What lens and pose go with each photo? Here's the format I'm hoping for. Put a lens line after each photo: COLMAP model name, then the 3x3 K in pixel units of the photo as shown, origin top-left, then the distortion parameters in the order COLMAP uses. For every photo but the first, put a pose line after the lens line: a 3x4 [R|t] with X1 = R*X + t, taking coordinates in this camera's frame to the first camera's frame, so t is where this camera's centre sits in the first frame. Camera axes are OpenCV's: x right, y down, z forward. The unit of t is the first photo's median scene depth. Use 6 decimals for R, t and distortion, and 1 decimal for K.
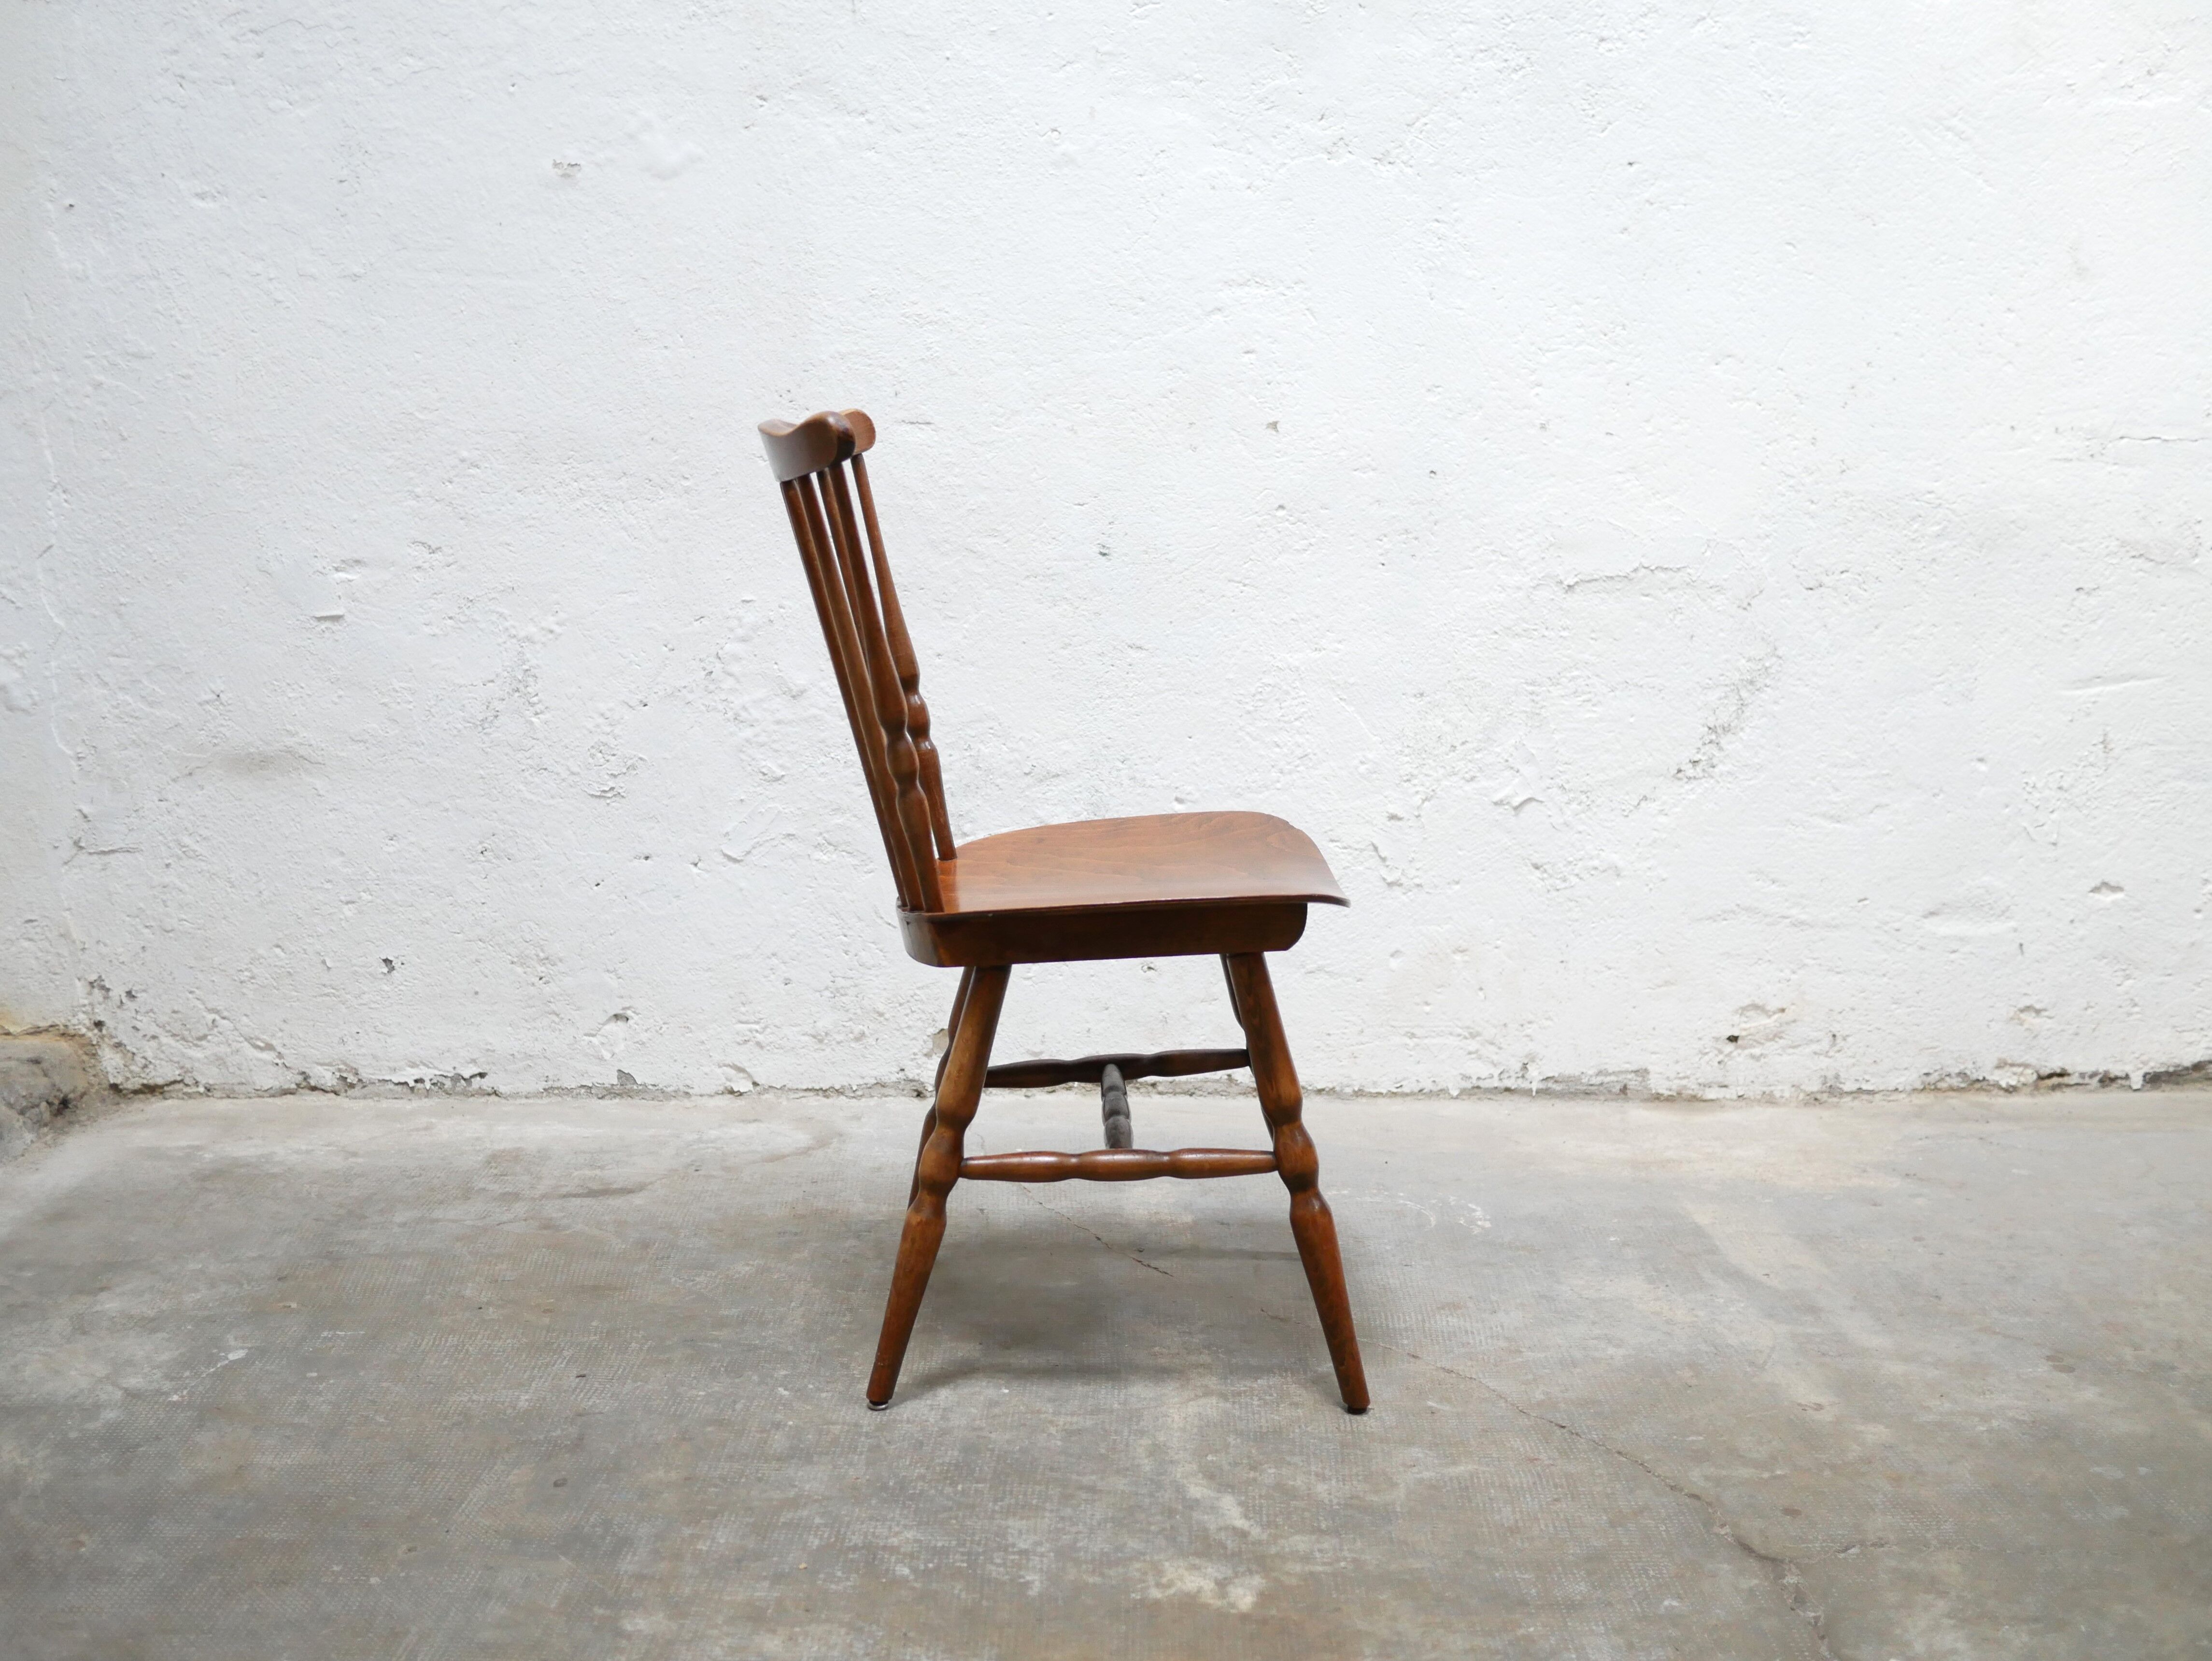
lens RADIAL K [[2568.3, 0, 1103.9], [0, 2568.3, 823.8], [0, 0, 1]] dist [-0.014573, 0.027224]
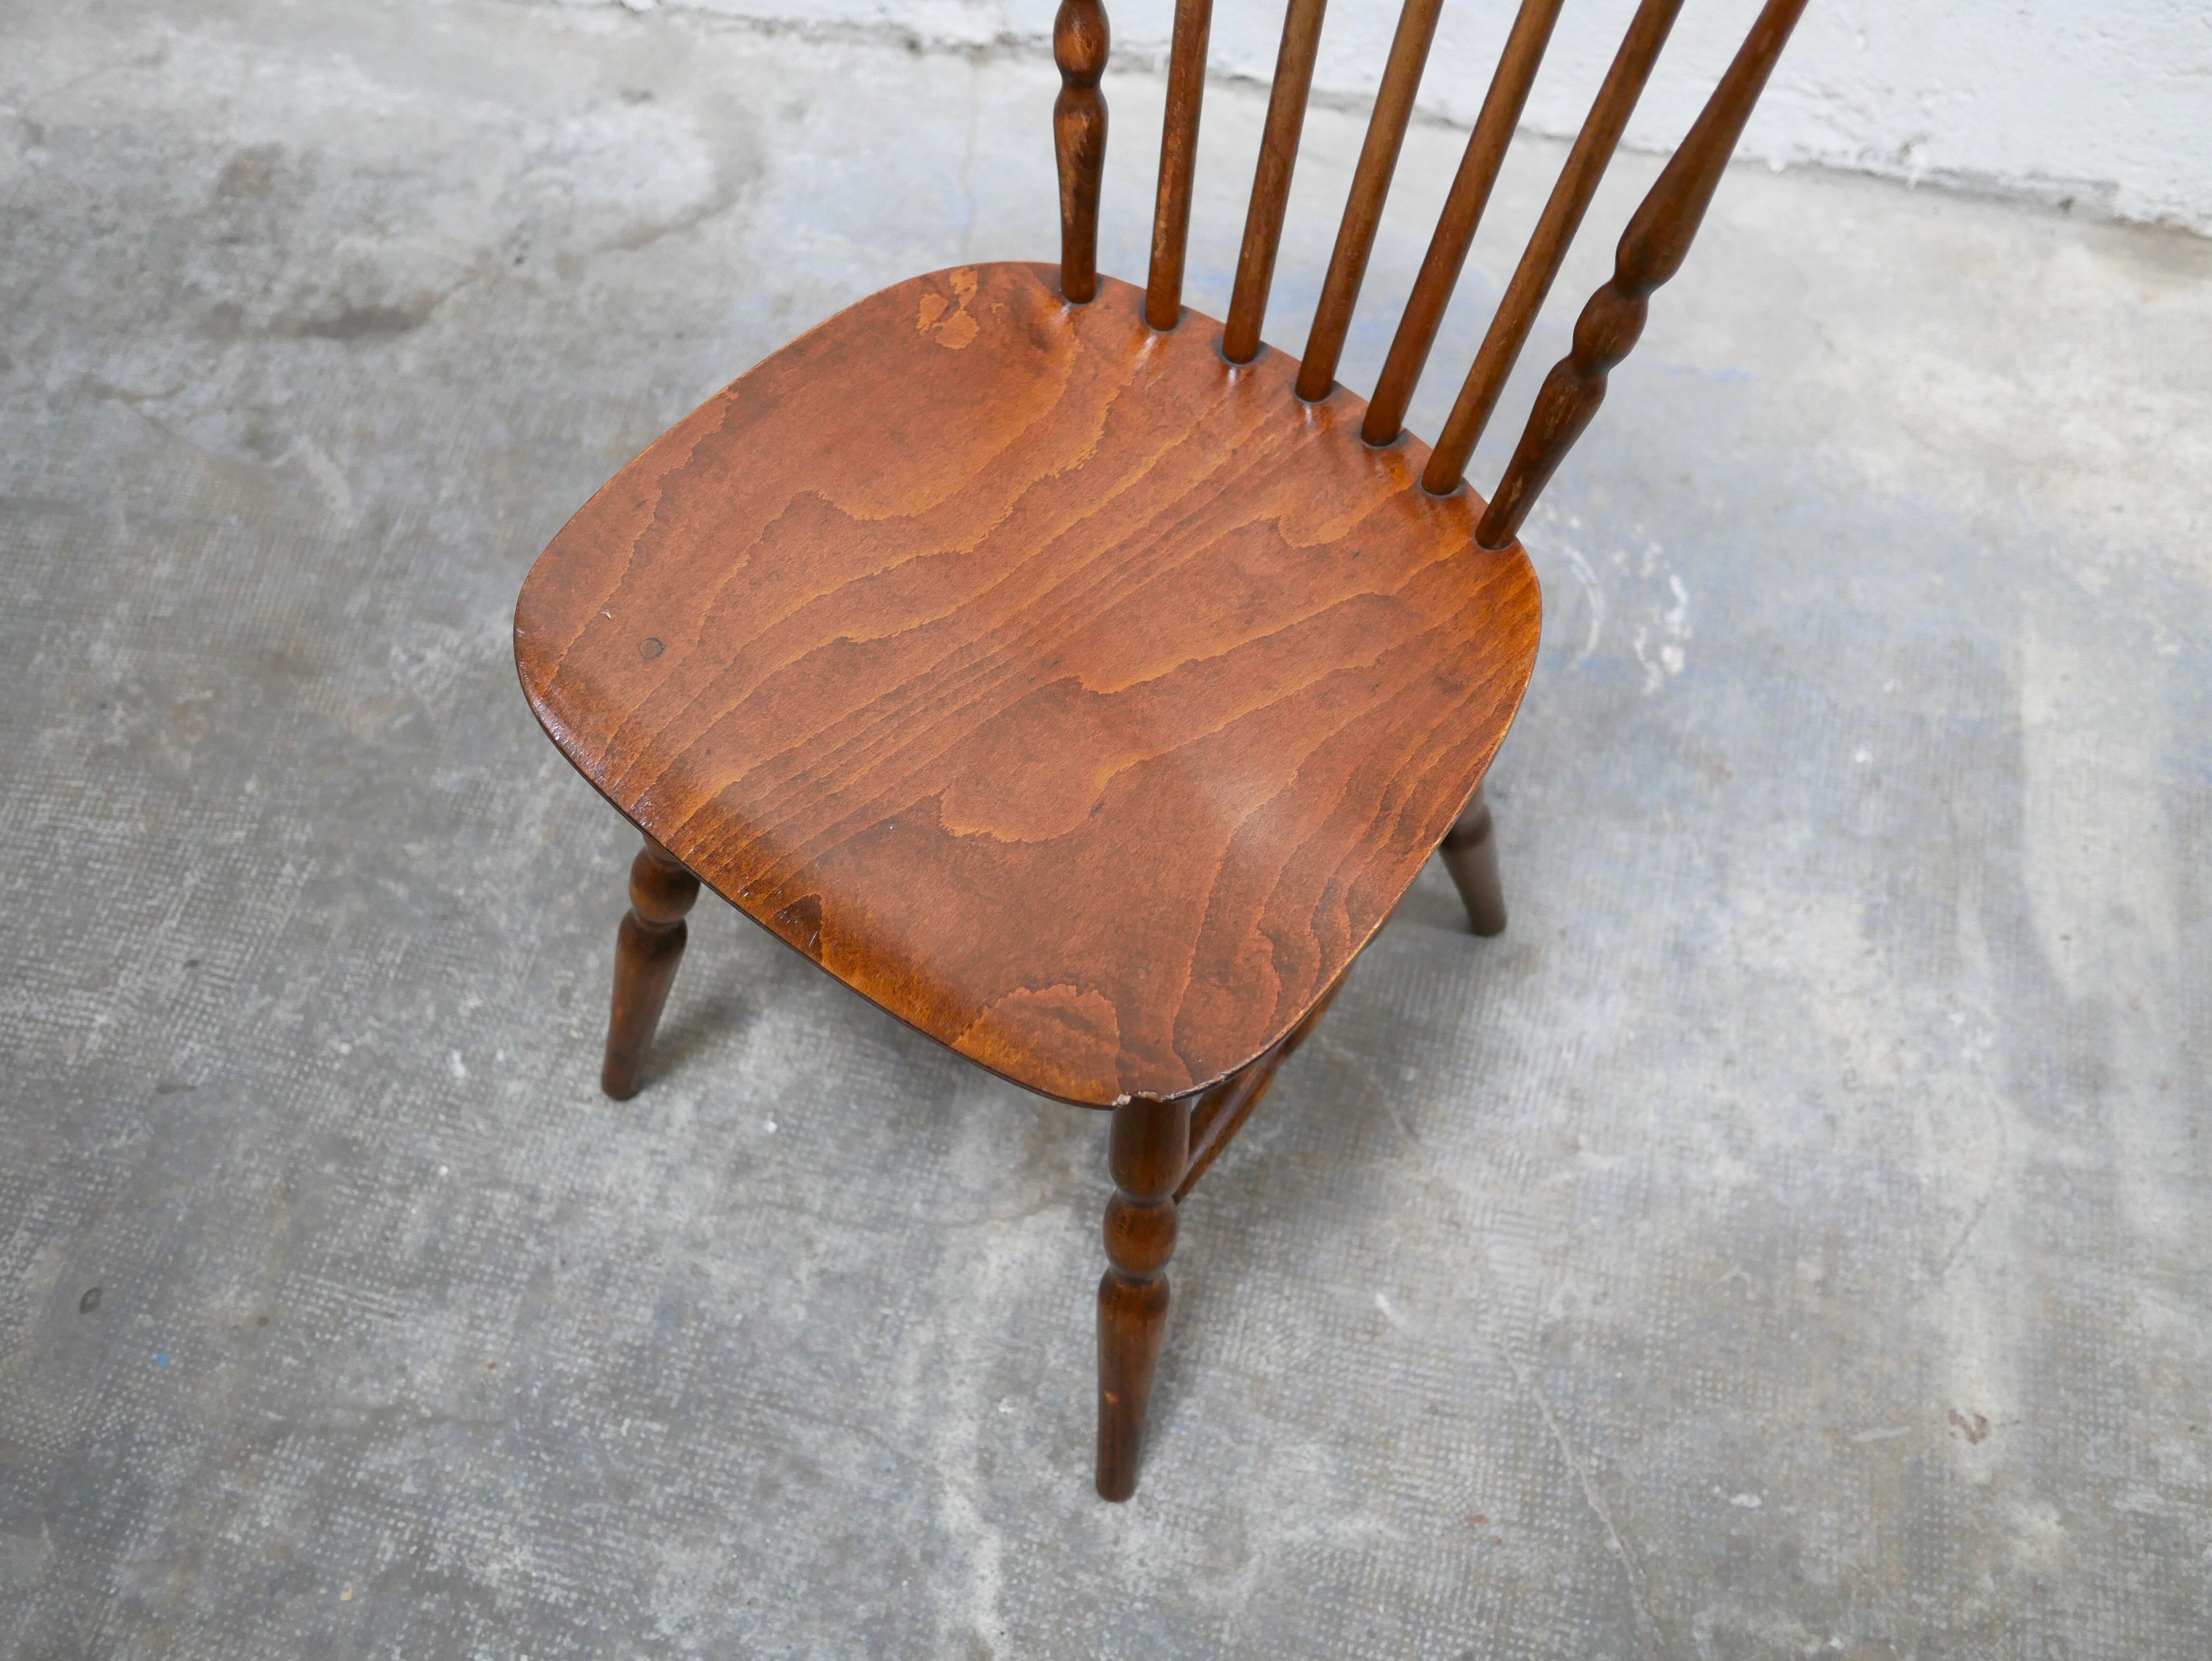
lens RADIAL K [[2501.5, 0, 1106.0], [0, 2501.5, 830.5], [0, 0, 1]] dist [-0.009961, 0.005257]
pose [[0.976354, 0.181905, -0.116803, 0.084882], [-0.025513, 0.633495, 0.773326, -0.260584], [0.214666, -0.752060, 0.623157, 0.515211]]
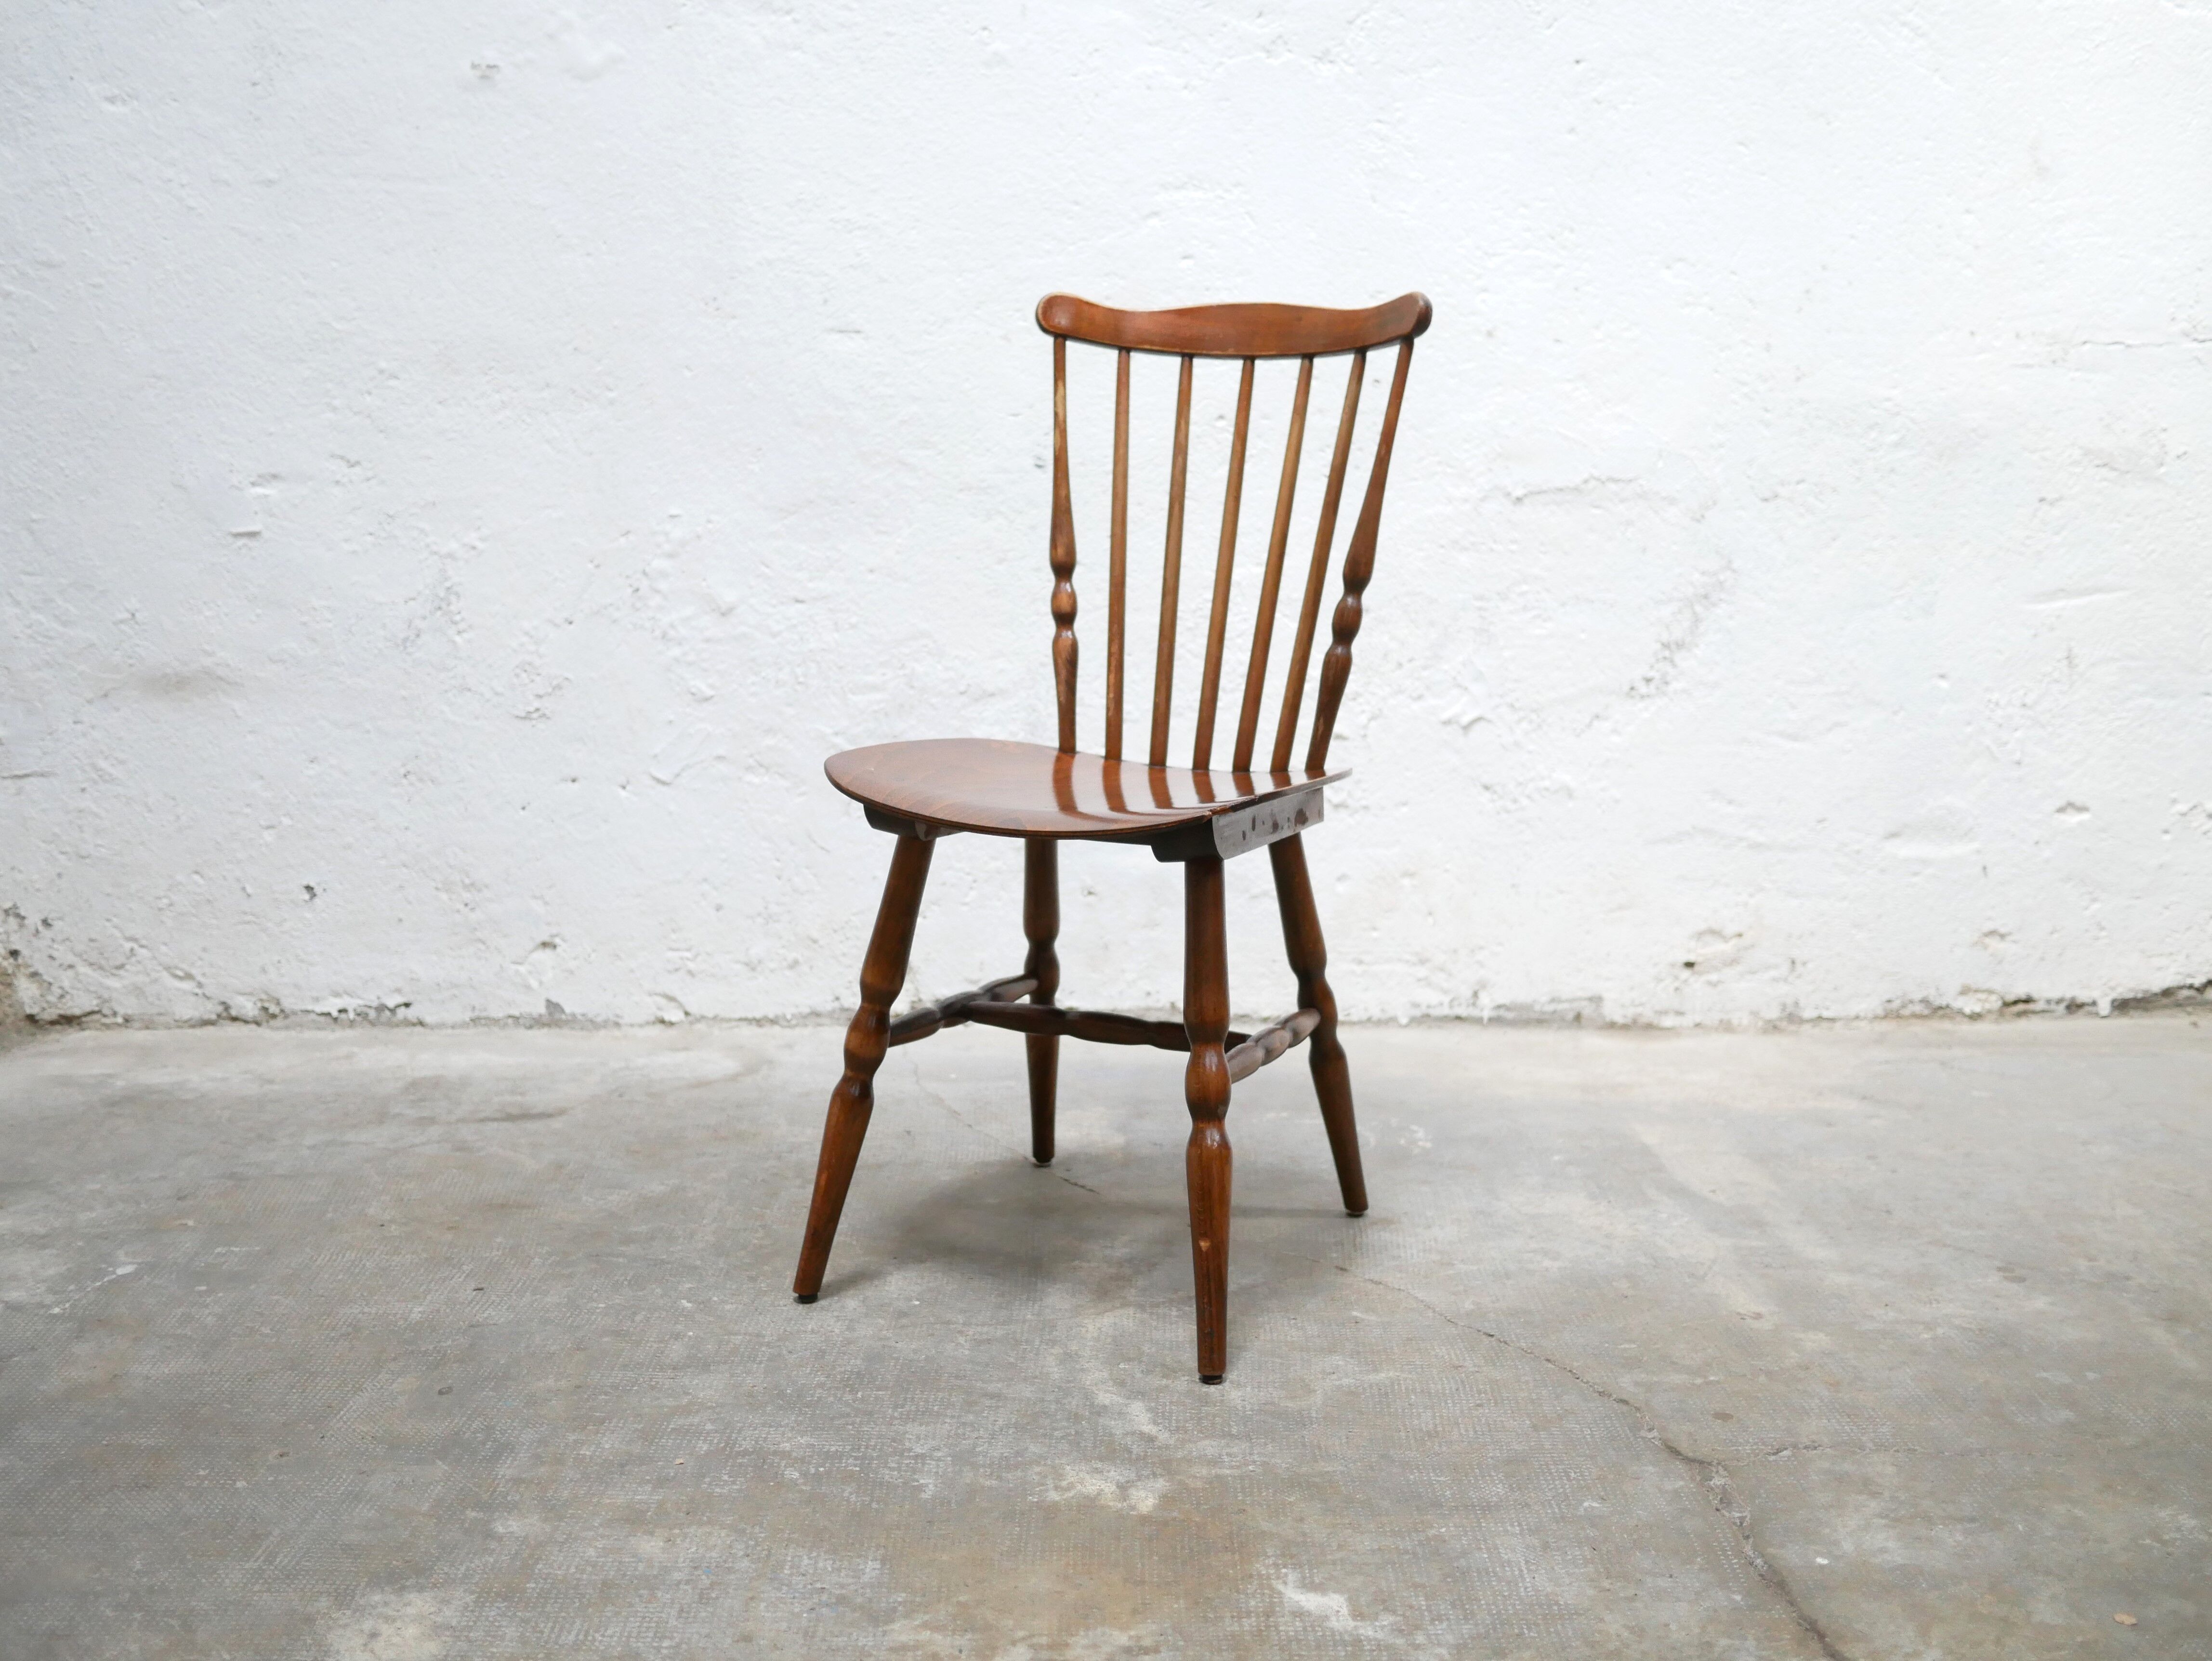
lens RADIAL K [[2561.3, 0, 1103.0], [0, 2561.3, 823.9], [0, 0, 1]] dist [-0.013045, 0.018043]
pose [[0.999988, -0.003150, -0.003864, 0.027947], [0.003147, 0.999995, -0.000791, 0.032246], [0.003867, 0.000779, 0.999992, 0.028301]]
